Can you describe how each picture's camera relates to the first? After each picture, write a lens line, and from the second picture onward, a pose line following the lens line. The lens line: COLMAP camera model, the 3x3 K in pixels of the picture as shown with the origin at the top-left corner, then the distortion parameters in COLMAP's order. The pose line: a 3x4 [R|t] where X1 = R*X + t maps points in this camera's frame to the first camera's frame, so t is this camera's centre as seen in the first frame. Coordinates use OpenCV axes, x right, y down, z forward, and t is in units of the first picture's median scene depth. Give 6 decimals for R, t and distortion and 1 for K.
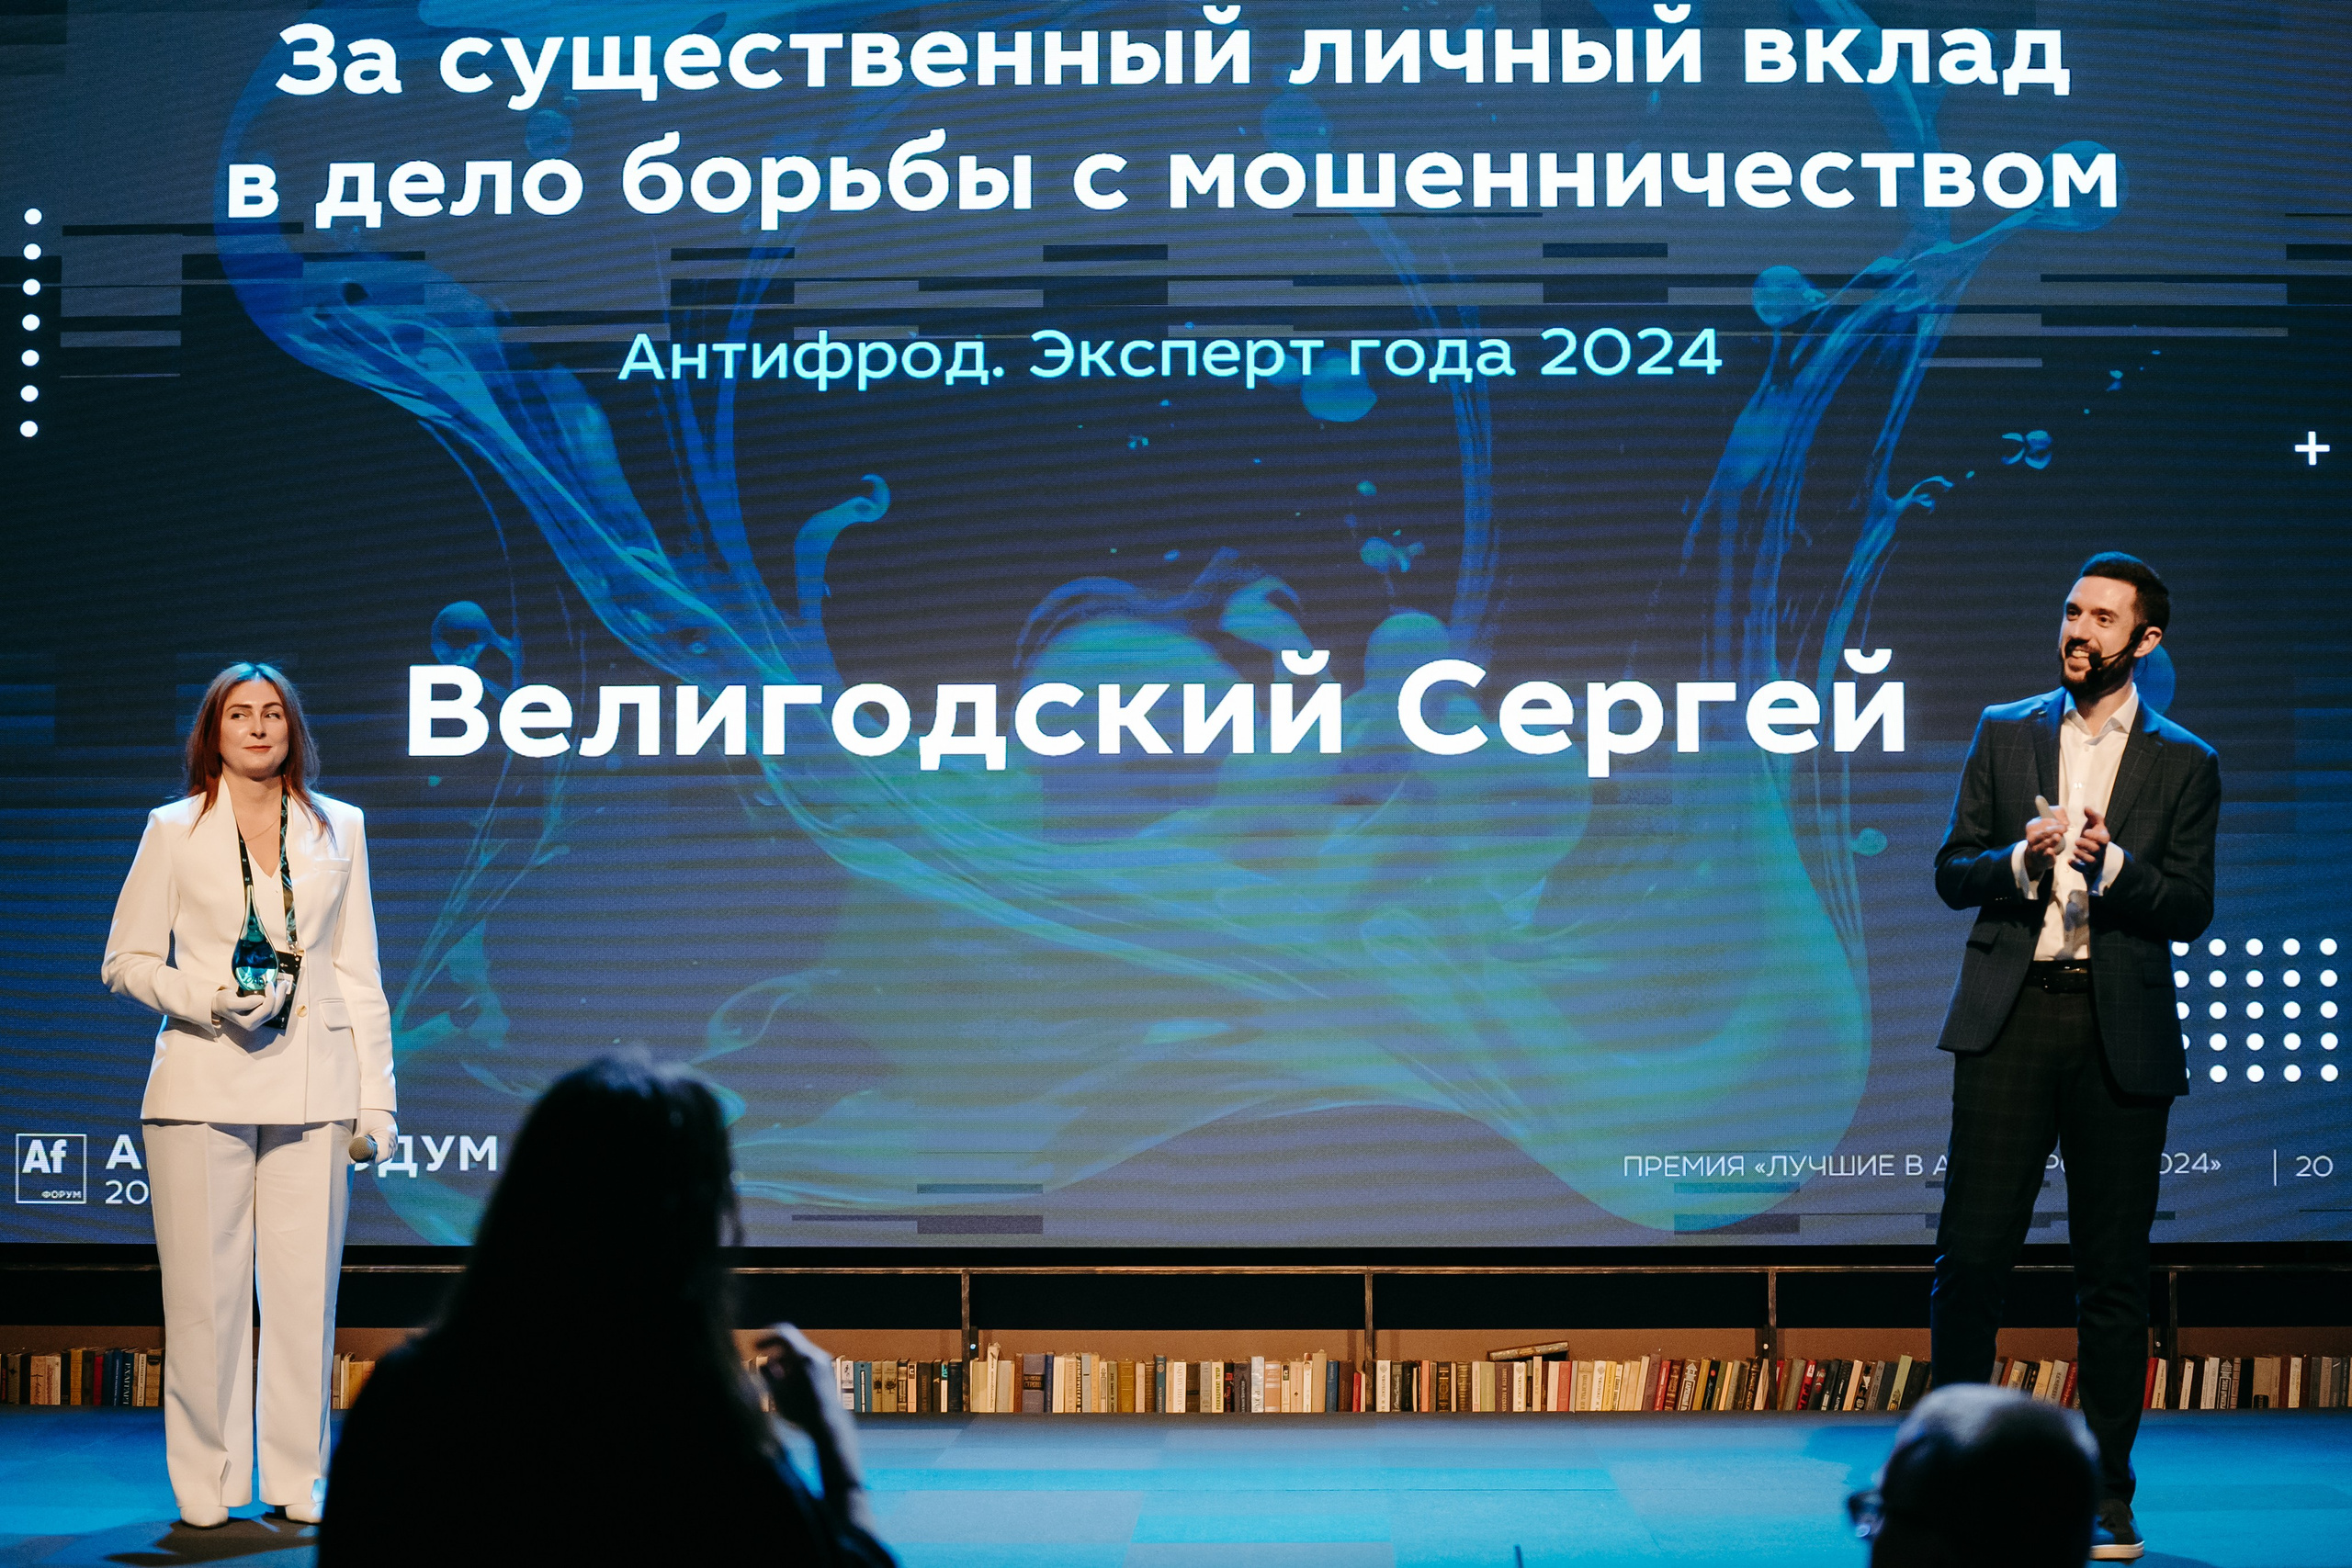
lens RADIAL K [[4537.0, 0, 1181.0], [0, 4537.0, 844.3], [0, 0, 1]] dist [-0.173460, -0.098450]
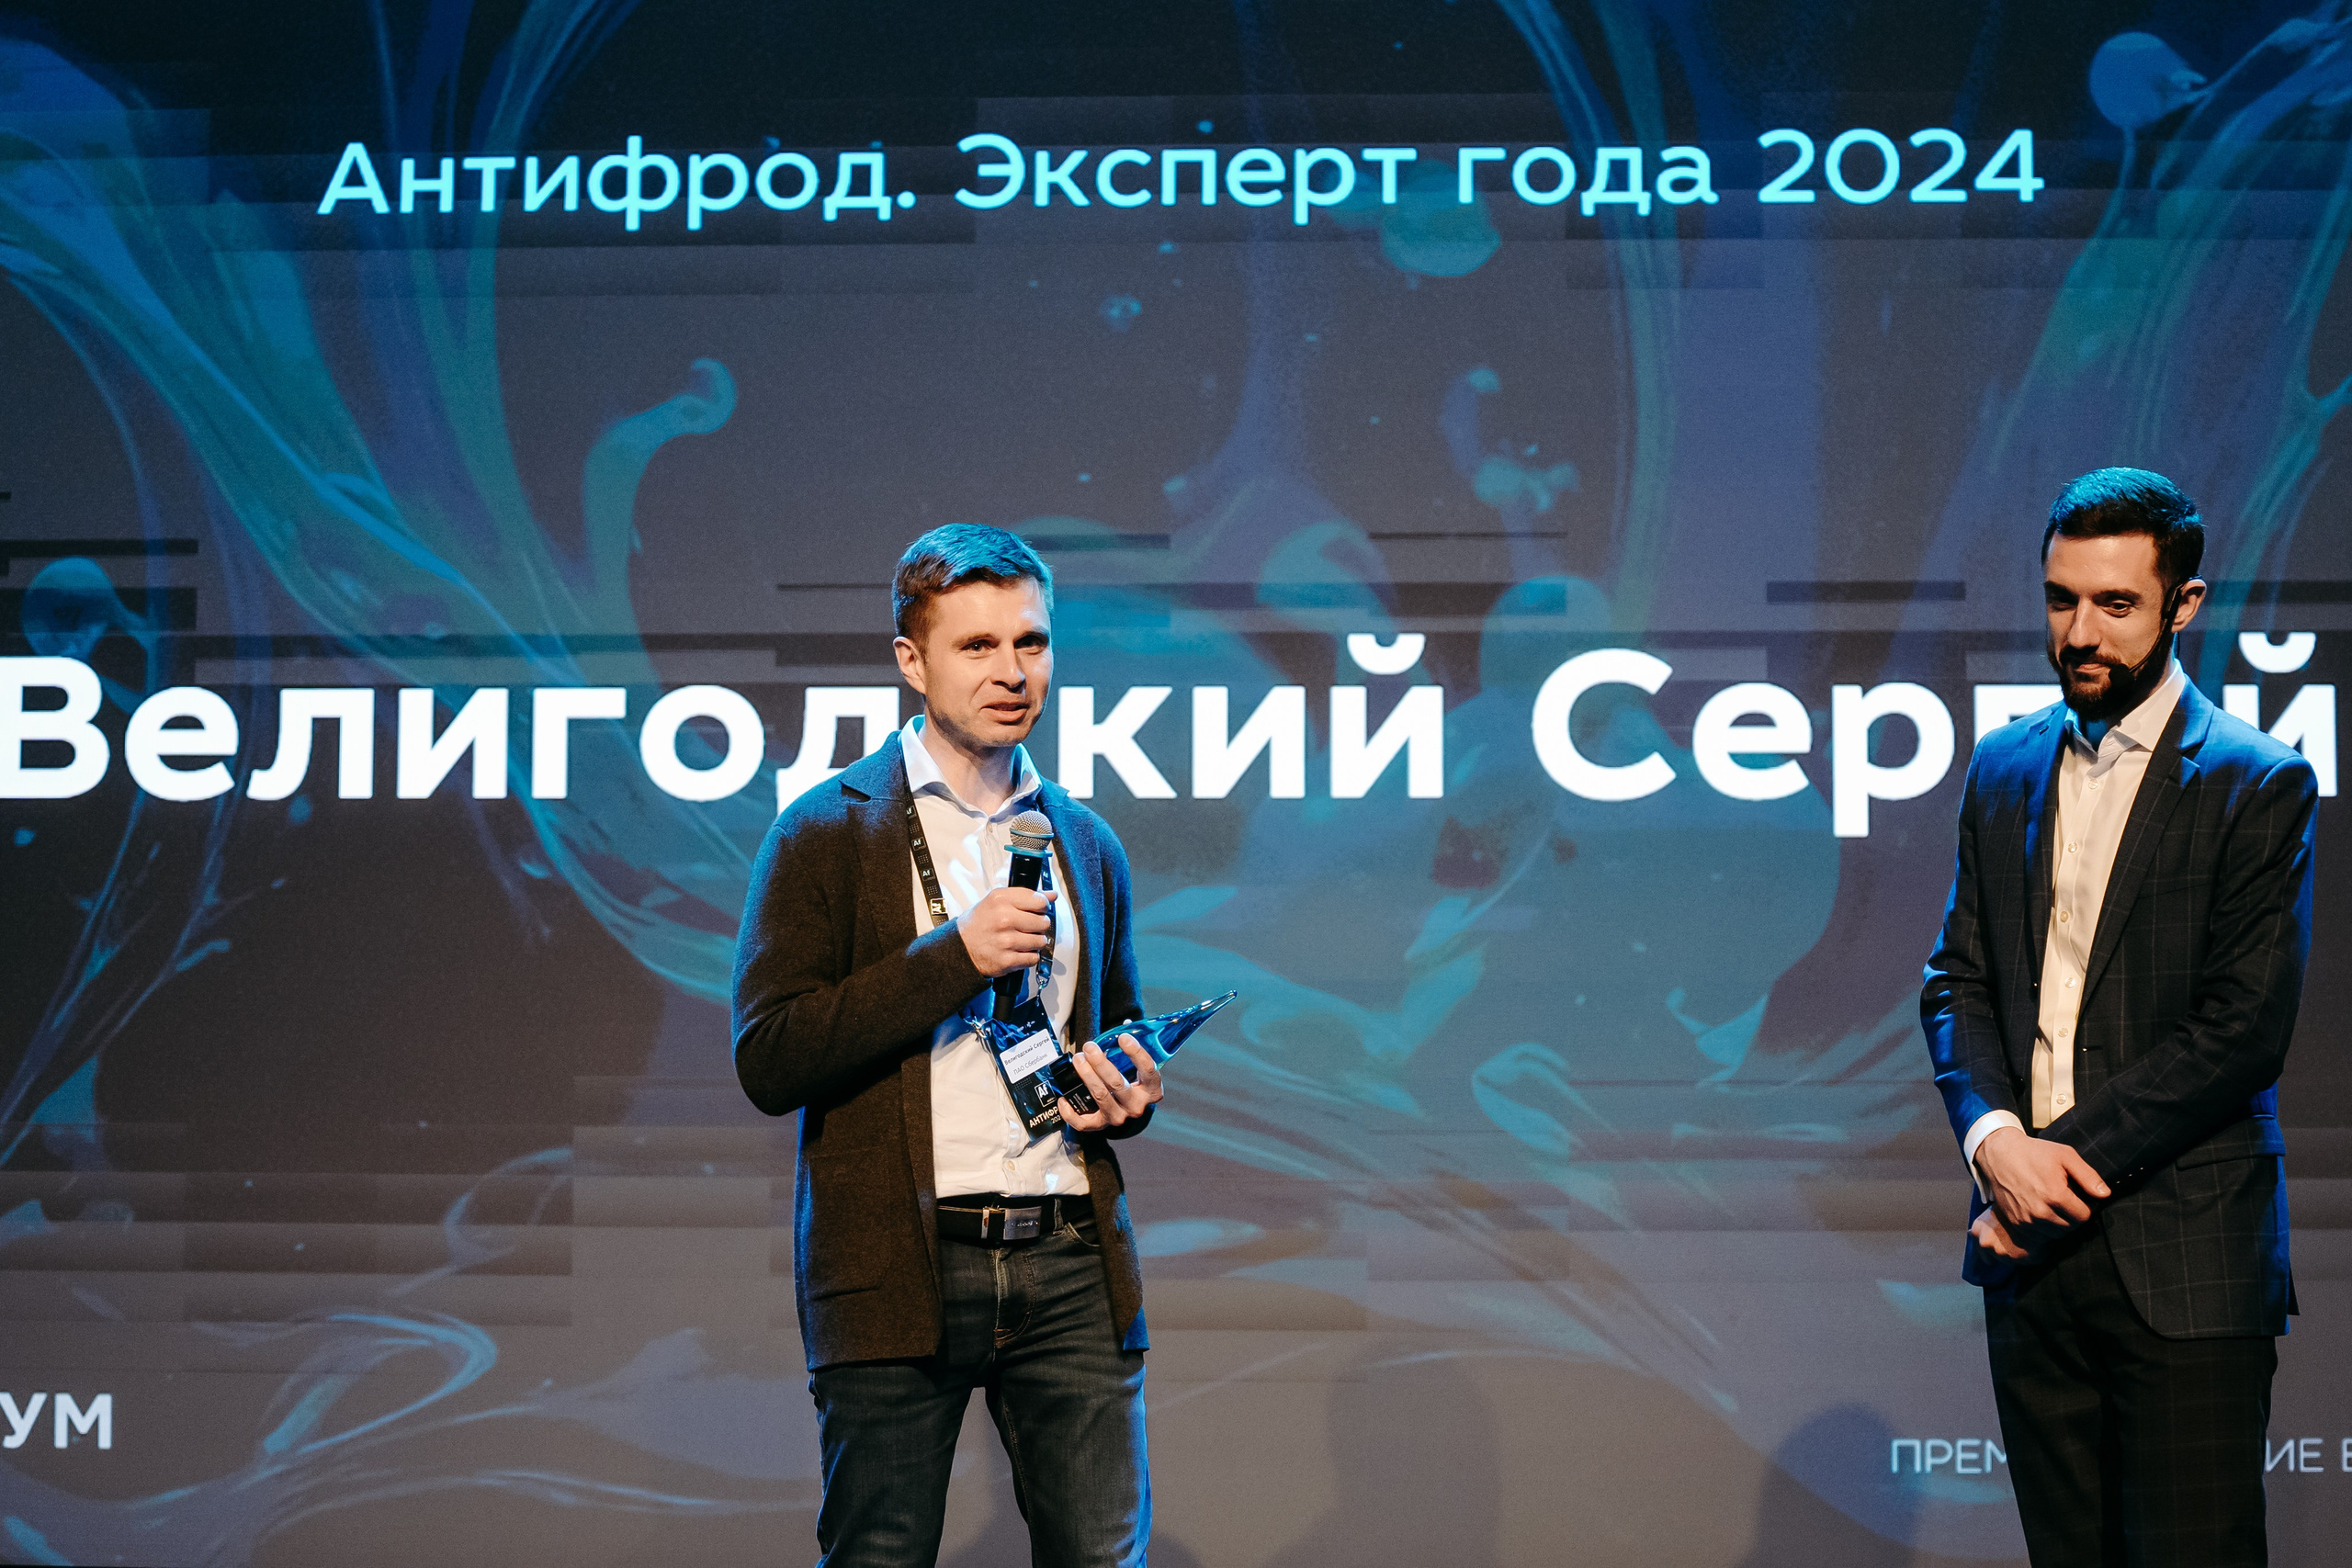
lens RADIAL K [[4841.7, 0, 1176.0], [0, 4841.7, 784.0], [0, 0, 1]] dist [-0.183152, 0.232410]
pose [[0.999942, 0.005225, -0.009390, 0.004518], [-0.005785, 0.998141, -0.060678, 0.018969], [0.009056, 0.060729, 0.998113, 0.324799]]
